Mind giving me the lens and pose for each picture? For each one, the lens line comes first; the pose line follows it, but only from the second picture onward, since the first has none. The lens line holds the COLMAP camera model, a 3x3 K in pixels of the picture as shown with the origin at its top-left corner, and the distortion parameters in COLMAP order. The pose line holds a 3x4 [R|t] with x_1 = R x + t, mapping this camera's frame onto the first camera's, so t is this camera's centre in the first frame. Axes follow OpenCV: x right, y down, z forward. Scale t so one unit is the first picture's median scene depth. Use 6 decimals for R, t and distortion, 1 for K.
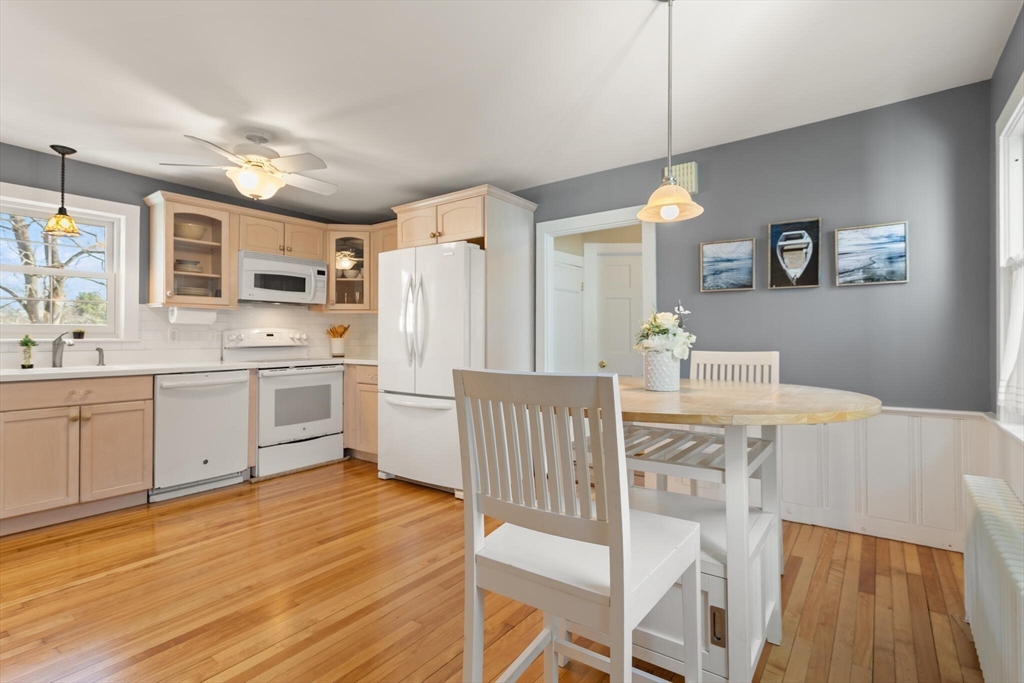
lens RADIAL K [[499.1, 0, 508.6], [0, 499.1, 332.3], [0, 0, 1]] dist [0.003658, 0.001175]
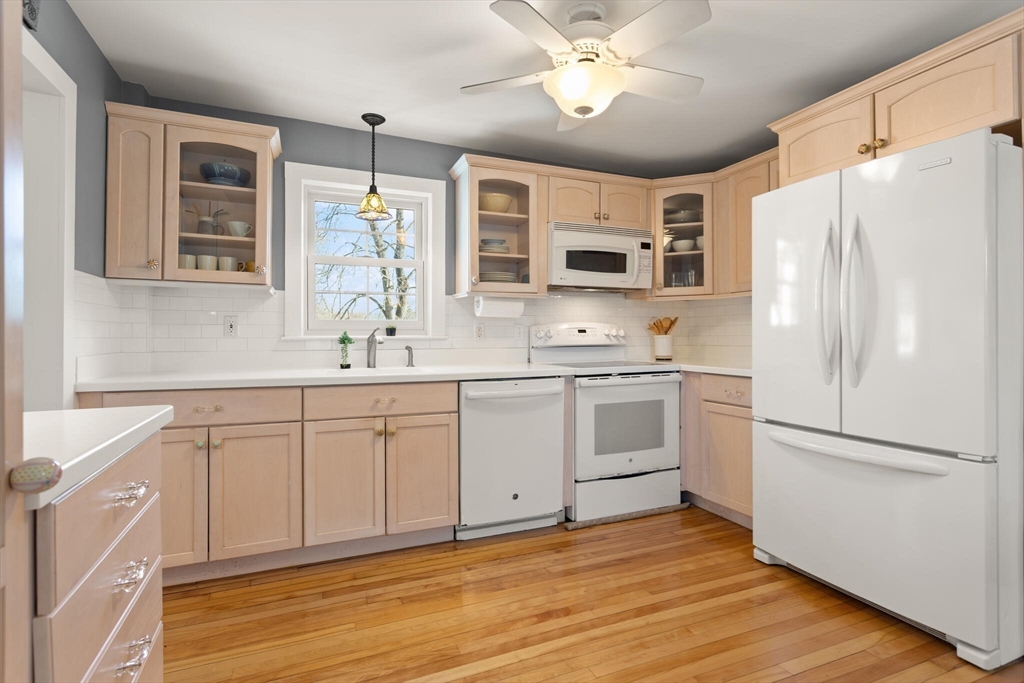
lens RADIAL K [[499.1, 0, 519.6], [0, 499.1, 334.5], [0, 0, 1]] dist [0.003658, 0.001175]
pose [[0.871938, -0.003505, -0.489603, -0.214442], [0.007370, 0.999955, 0.005965, 0.006791], [0.489560, -0.008809, 0.871925, 0.322532]]
